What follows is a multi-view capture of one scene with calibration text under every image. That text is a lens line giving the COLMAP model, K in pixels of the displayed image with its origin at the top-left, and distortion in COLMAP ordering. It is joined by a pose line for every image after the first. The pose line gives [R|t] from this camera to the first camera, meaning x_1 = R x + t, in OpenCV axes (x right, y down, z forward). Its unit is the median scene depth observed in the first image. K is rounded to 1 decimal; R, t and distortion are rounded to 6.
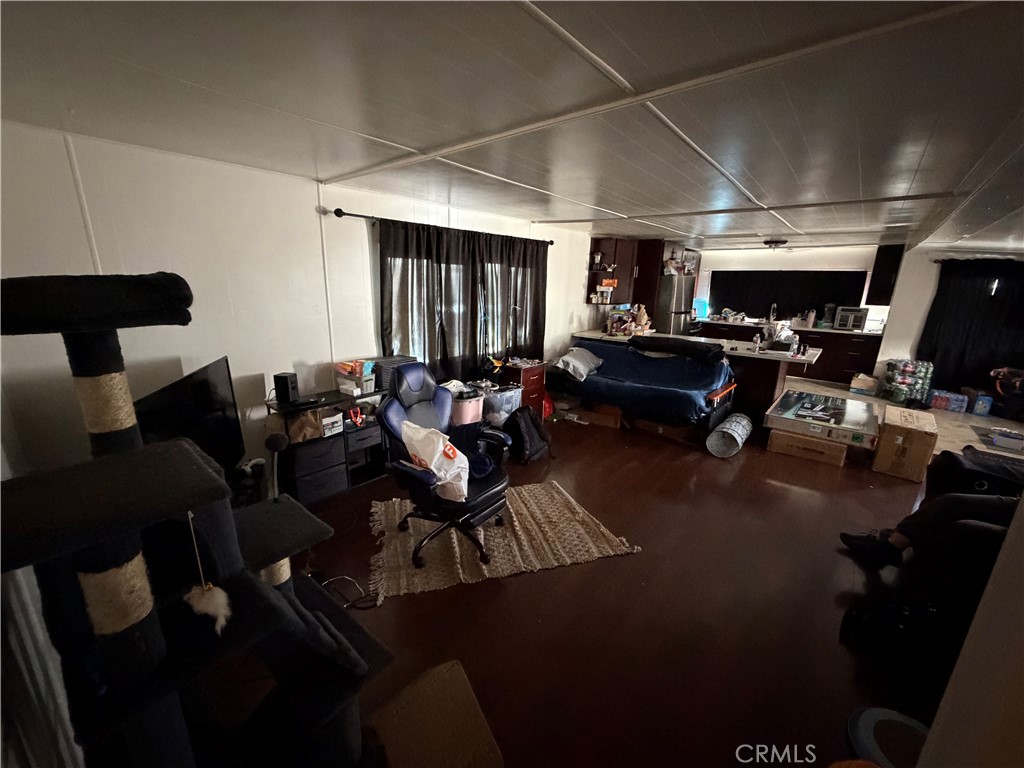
lens RADIAL K [[407.3, 0, 505.3], [0, 407.3, 379.9], [0, 0, 1]] dist [0.002154, -0.000291]
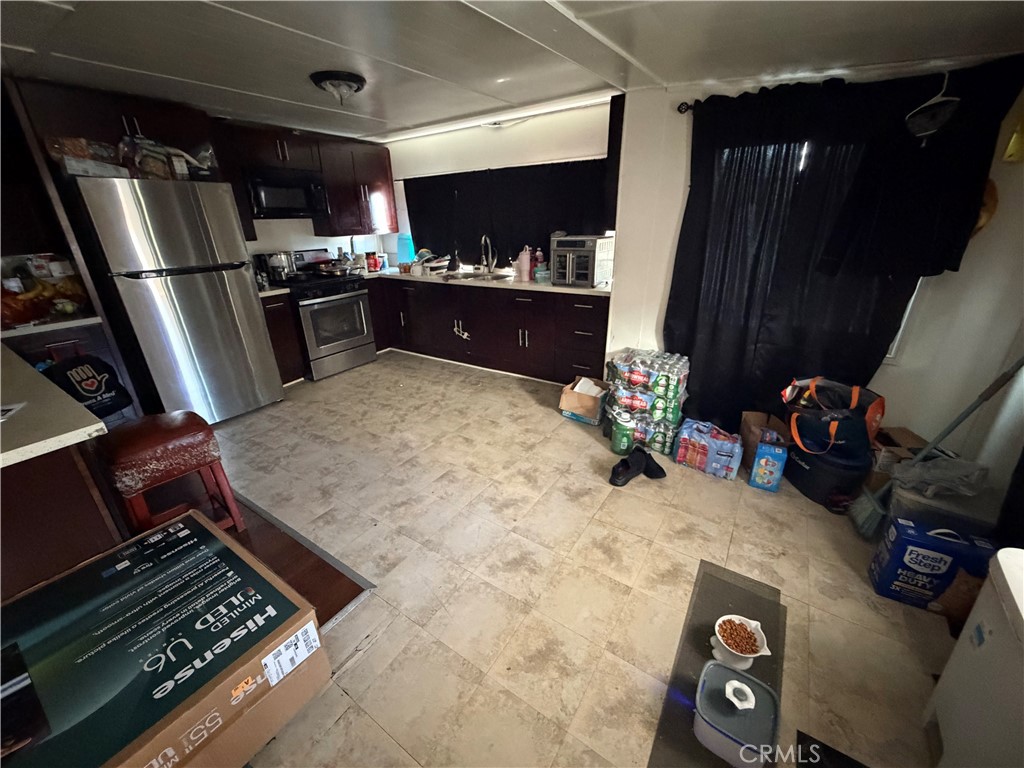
lens RADIAL K [[407.3, 0, 506.9], [0, 407.3, 380.2], [0, 0, 1]] dist [0.002154, -0.000291]
pose [[0.989710, -0.090614, 0.110743, 0.746119], [0.074997, 0.987609, 0.137855, -0.088152], [-0.121862, -0.128131, 0.984242, 0.545836]]
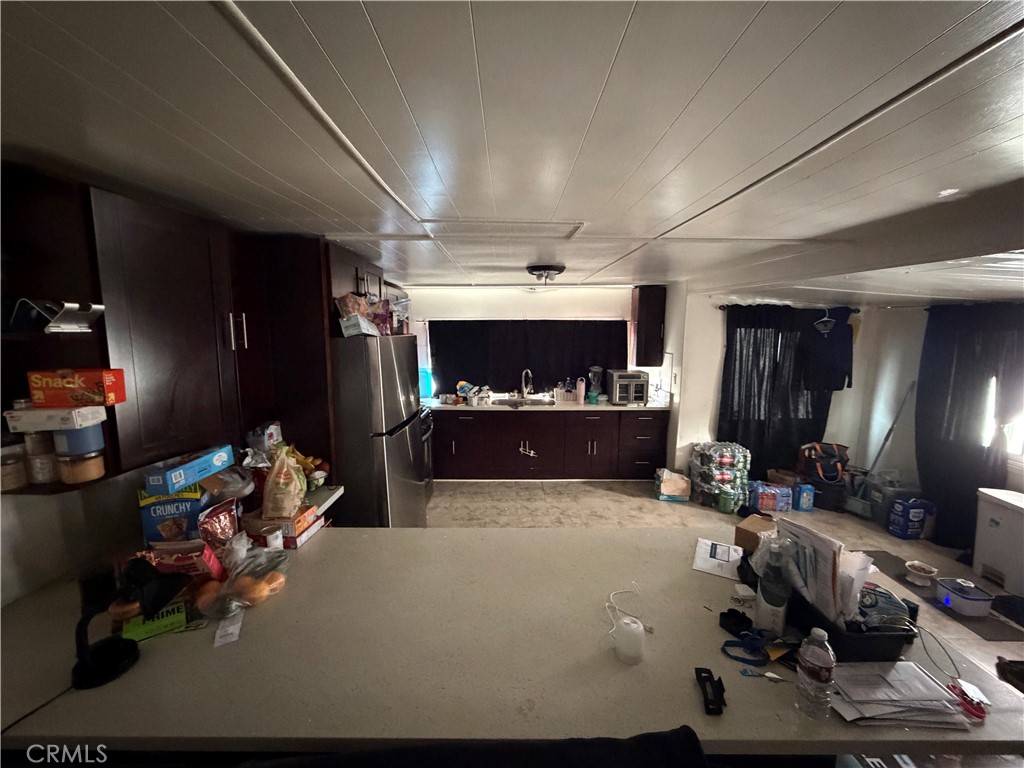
lens RADIAL K [[407.3, 0, 509.9], [0, 407.3, 381.4], [0, 0, 1]] dist [0.002154, -0.000291]
pose [[0.752909, -0.107038, 0.649362, 0.265287], [0.175527, 0.983604, -0.041384, -0.178629], [-0.634286, 0.145139, 0.759353, 0.644140]]
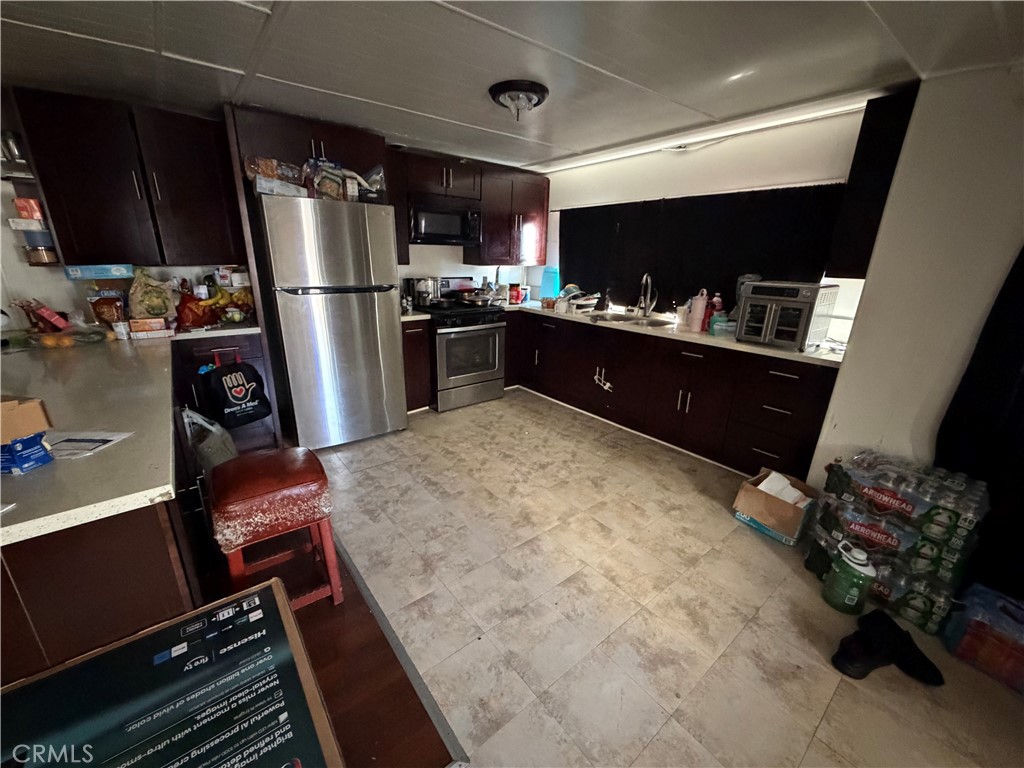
lens RADIAL K [[407.3, 0, 509.5], [0, 407.3, 380.7], [0, 0, 1]] dist [0.002154, -0.000291]
pose [[0.985819, 0.052925, -0.159250, 0.716023], [-0.044667, 0.997487, 0.054995, -0.105927], [0.161760, -0.047102, 0.985705, 0.634353]]
